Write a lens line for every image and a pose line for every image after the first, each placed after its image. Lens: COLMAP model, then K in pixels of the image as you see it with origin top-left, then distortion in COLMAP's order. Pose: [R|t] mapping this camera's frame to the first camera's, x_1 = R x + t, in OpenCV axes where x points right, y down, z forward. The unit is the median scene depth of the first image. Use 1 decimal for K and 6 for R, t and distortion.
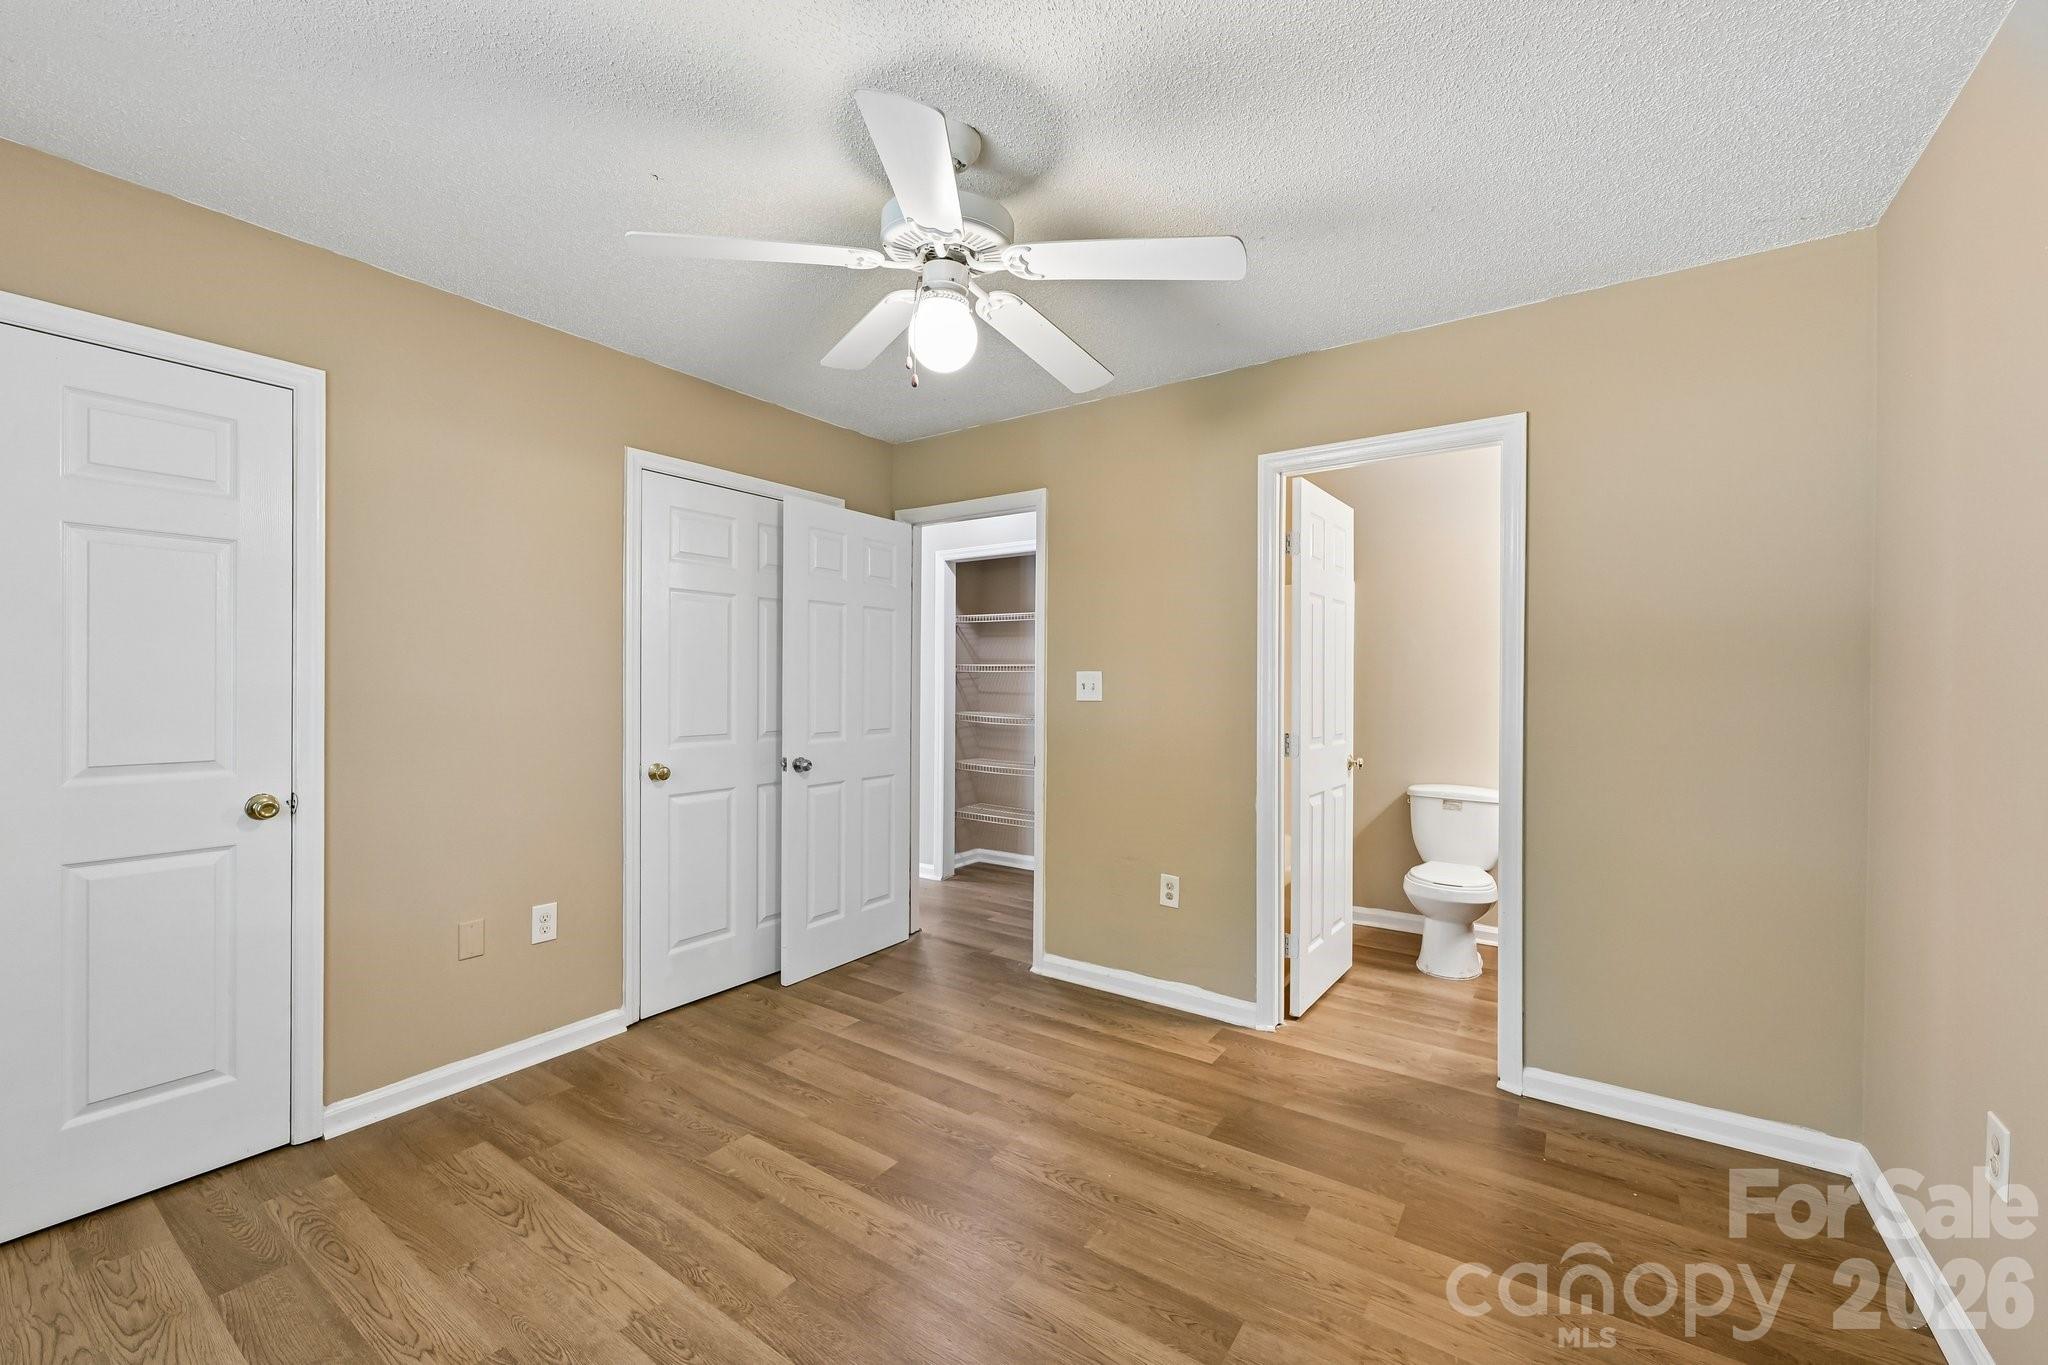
lens RADIAL K [[821.9, 0, 1015.9], [0, 821.9, 685.6], [0, 0, 1]] dist [0.002056, 0.000314]
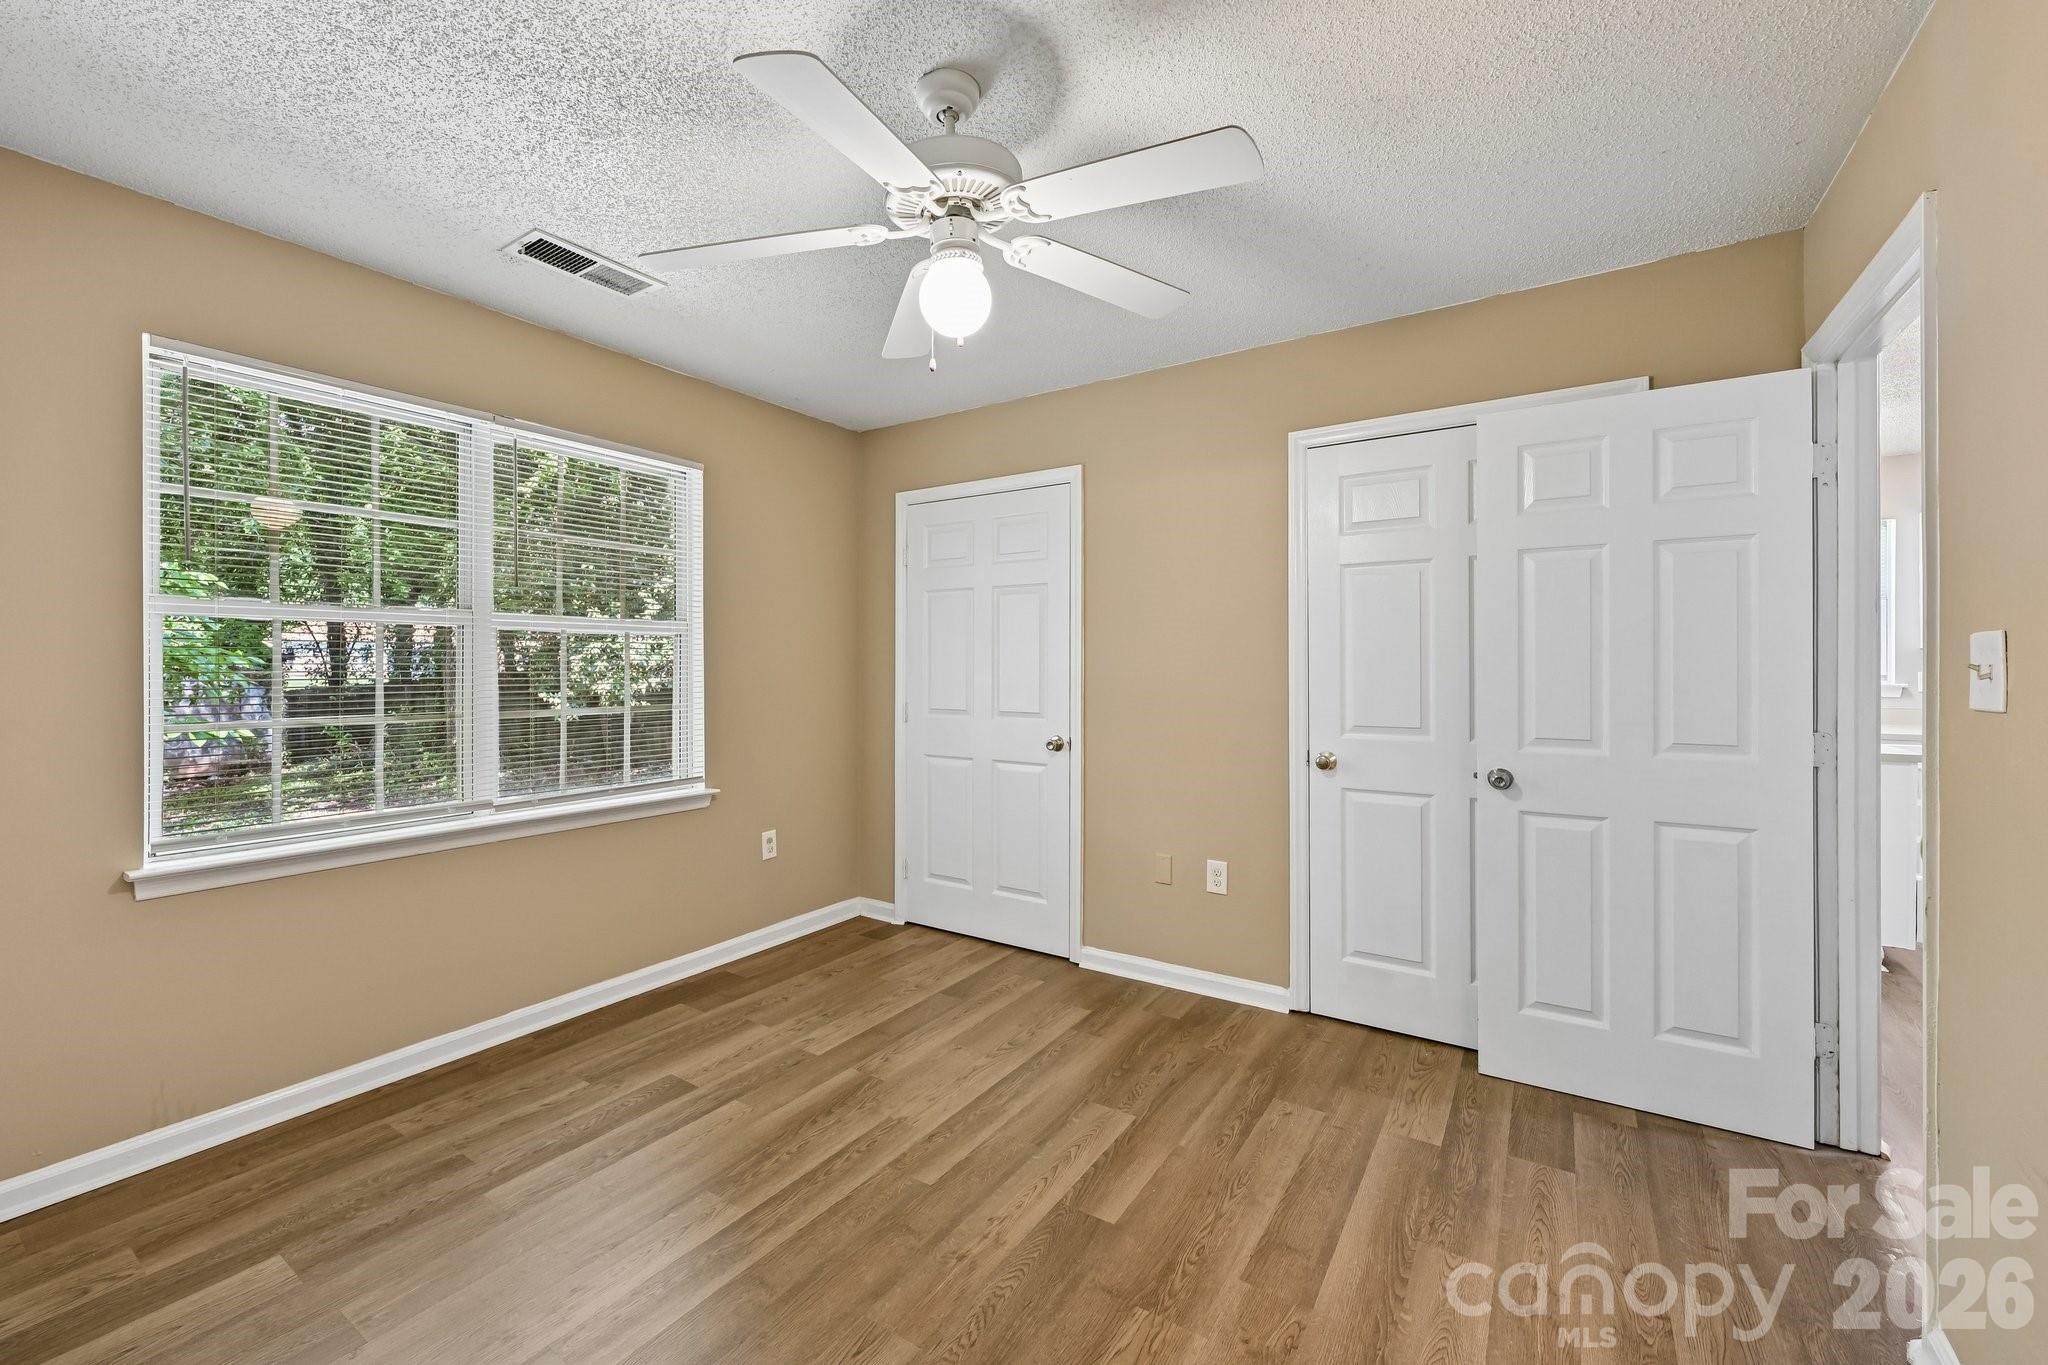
lens RADIAL K [[824.4, 0, 1015.6], [0, 824.4, 664.5], [0, 0, 1]] dist [0.001688, 0.000173]
pose [[0.026066, -0.007992, -0.999628, 0.640523], [-0.002431, 0.999965, -0.008058, 0.002984], [0.999657, 0.002641, 0.026046, 0.778426]]
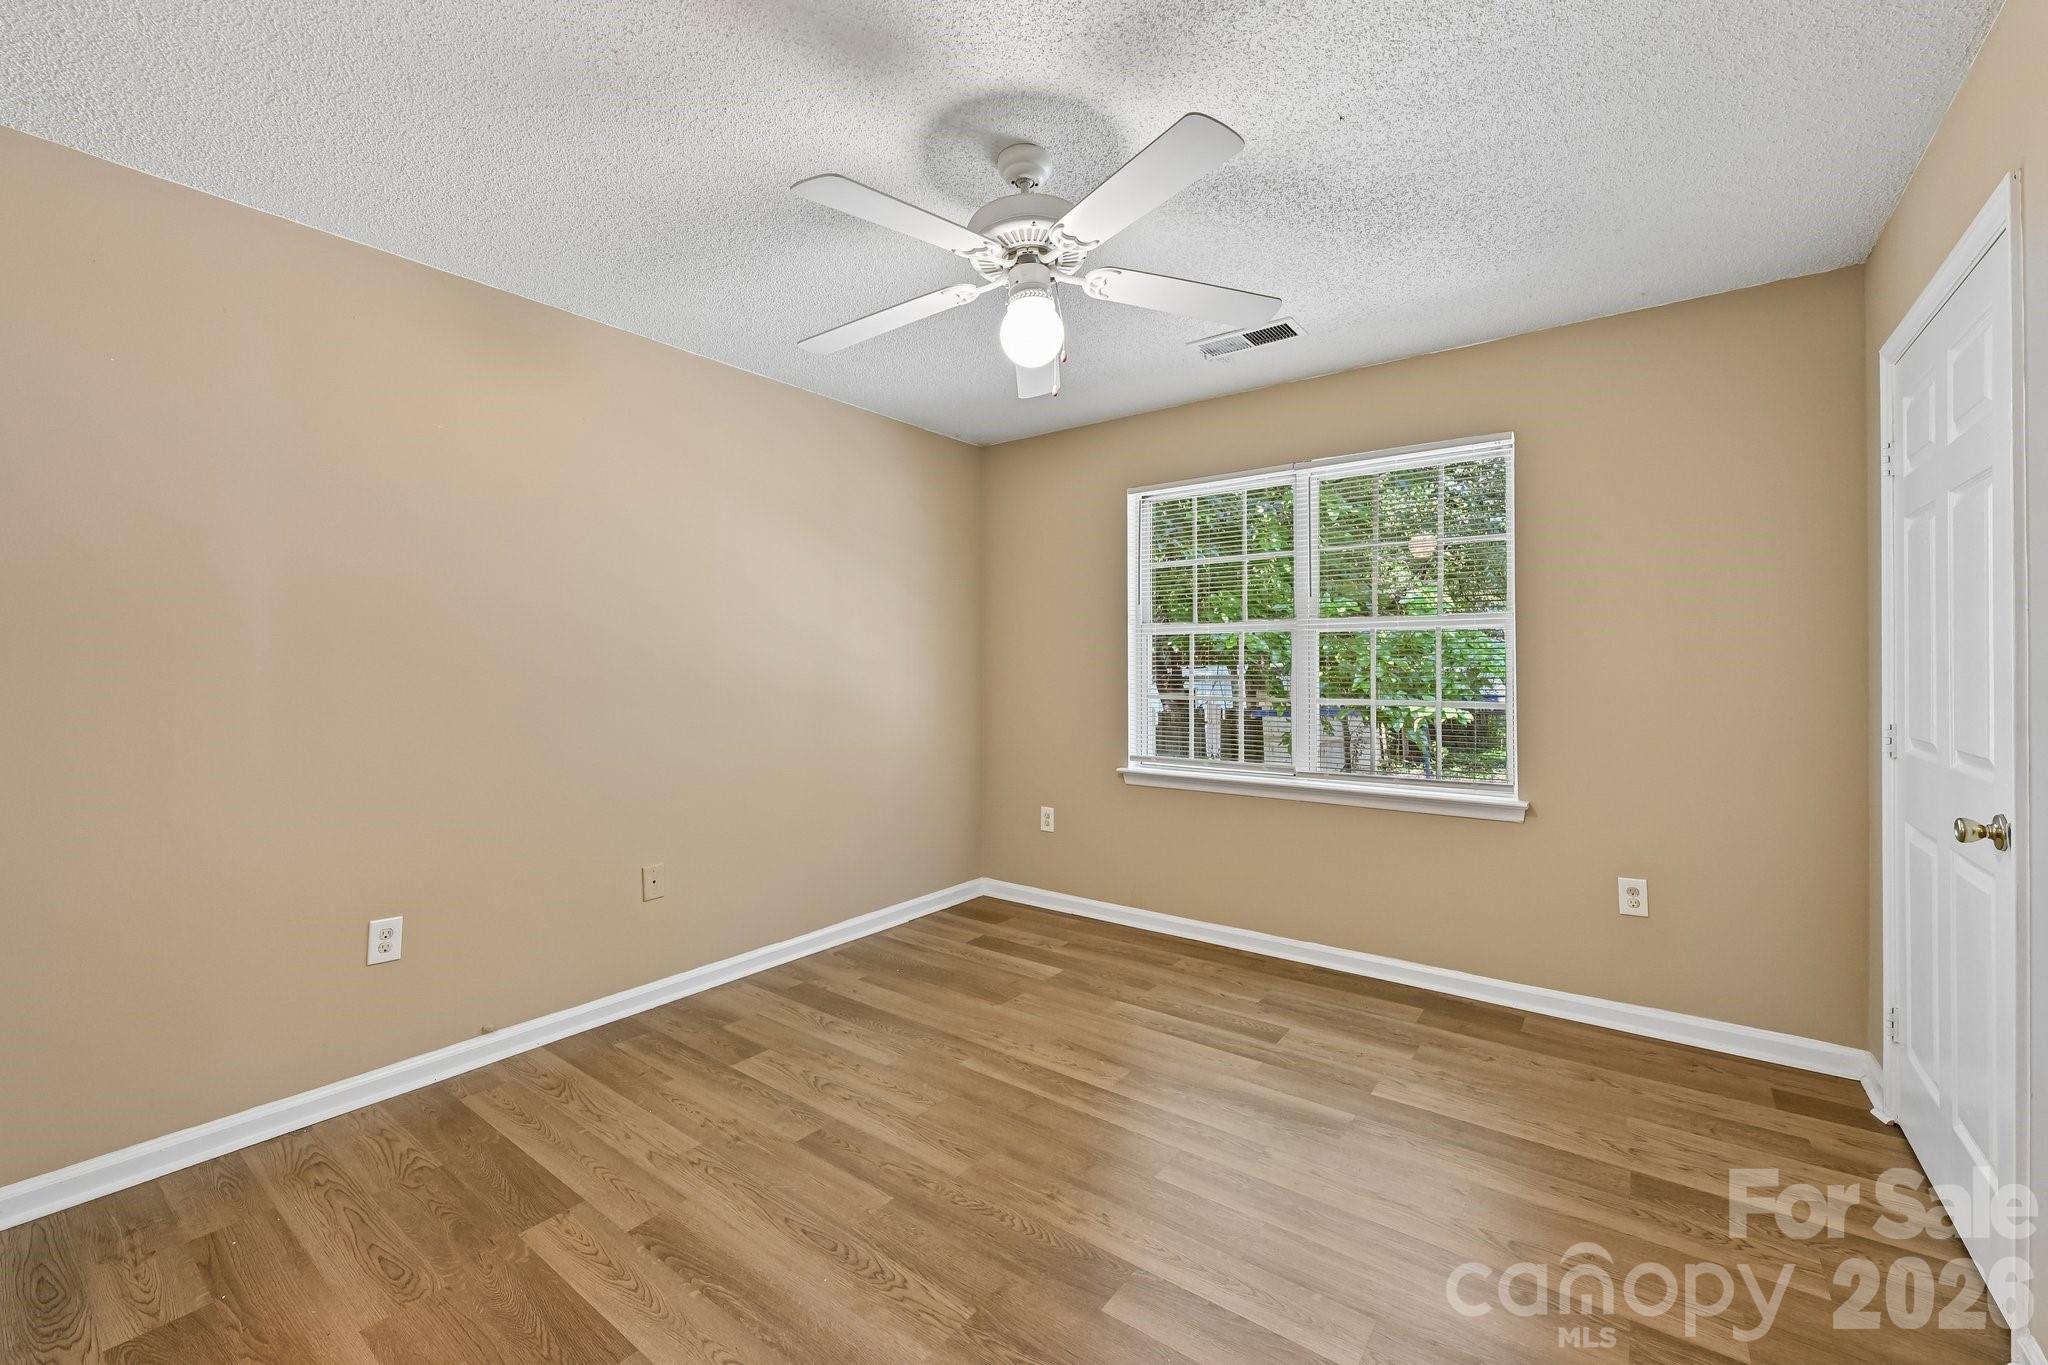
lens RADIAL K [[824.4, 0, 1015.6], [0, 824.4, 664.5], [0, 0, 1]] dist [0.001688, 0.000173]
pose [[-0.999092, -0.003807, 0.042442, -0.085572], [-0.003929, 0.999988, -0.002784, 0.008687], [-0.042431, -0.002949, -0.999095, 1.546097]]
